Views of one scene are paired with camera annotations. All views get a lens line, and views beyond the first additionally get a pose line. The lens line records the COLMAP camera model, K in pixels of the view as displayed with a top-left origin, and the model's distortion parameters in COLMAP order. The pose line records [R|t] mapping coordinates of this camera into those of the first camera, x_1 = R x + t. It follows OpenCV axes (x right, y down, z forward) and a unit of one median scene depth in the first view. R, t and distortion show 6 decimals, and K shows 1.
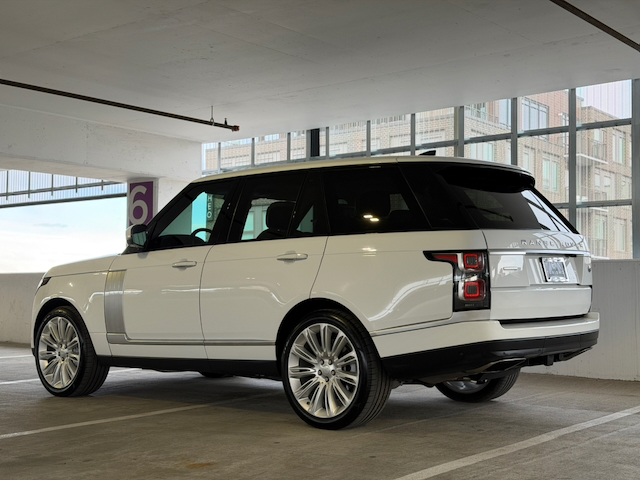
lens RADIAL K [[918.2, 0, 320.0], [0, 918.2, 240.0], [0, 0, 1]] dist [0.160294, 0.020253]
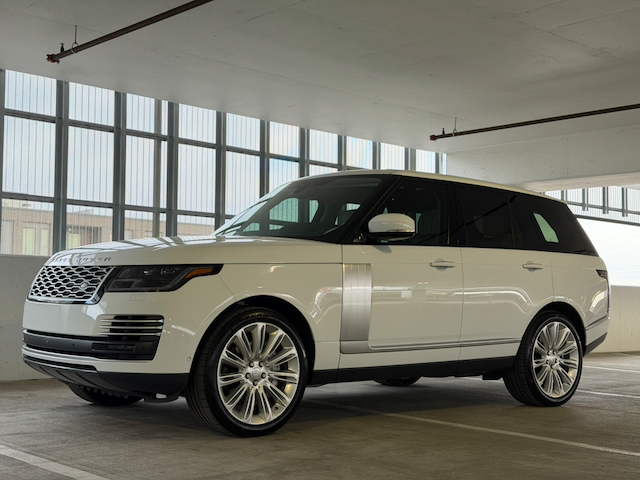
lens RADIAL K [[868.2, 0, 320.0], [0, 868.2, 240.0], [0, 0, 1]] dist [0.195401, -0.005196]
pose [[0.157204, 0.063210, 0.985541, -0.975367], [-0.075719, 0.995783, -0.051789, 0.051782], [-0.984659, -0.066483, 0.161327, 0.887741]]
